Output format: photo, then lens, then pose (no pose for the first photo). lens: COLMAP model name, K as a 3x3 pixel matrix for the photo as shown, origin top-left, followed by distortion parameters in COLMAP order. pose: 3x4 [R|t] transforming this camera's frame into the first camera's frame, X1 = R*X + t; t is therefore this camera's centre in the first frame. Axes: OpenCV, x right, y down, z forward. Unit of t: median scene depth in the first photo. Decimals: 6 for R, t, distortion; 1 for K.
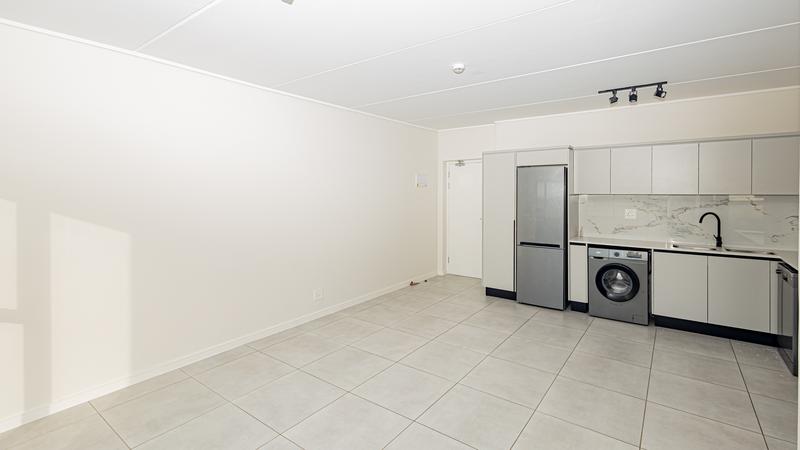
lens RADIAL K [[368.6, 0, 399.4], [0, 368.6, 195.2], [0, 0, 1]] dist [0.011427, -0.000987]
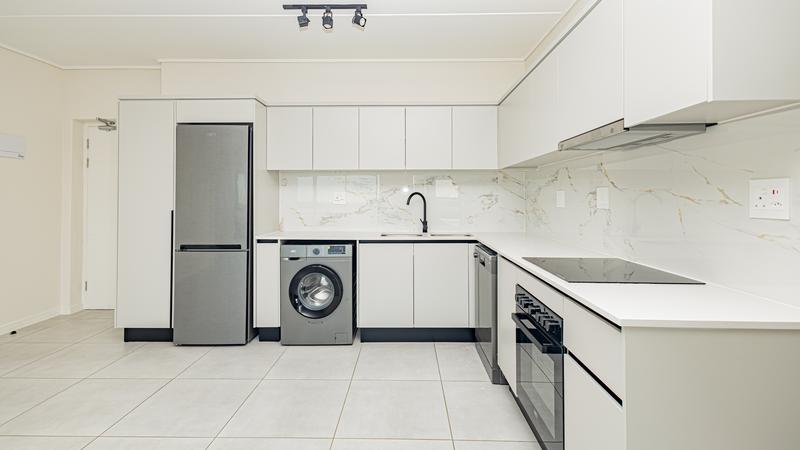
lens RADIAL K [[368.6, 0, 399.4], [0, 368.6, 195.2], [0, 0, 1]] dist [0.011427, -0.000987]
pose [[0.812017, 0.004717, 0.583615, 0.296929], [0.006139, 0.999843, -0.016622, 0.063149], [-0.583602, 0.017080, 0.811861, 0.322238]]
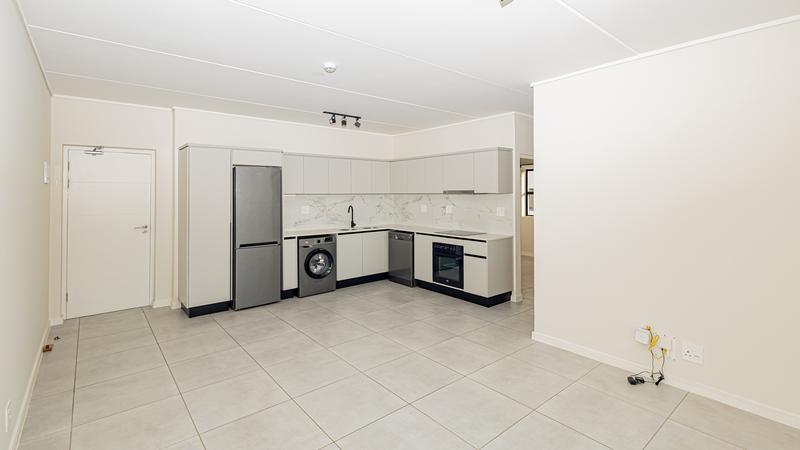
lens RADIAL K [[369.1, 0, 398.5], [0, 369.1, 190.7], [0, 0, 1]] dist [0.012242, -0.000826]
pose [[0.231315, 0.006388, 0.972858, -0.566129], [0.011534, 0.999890, -0.009308, 0.001632], [-0.972811, 0.013374, 0.231216, 0.431986]]
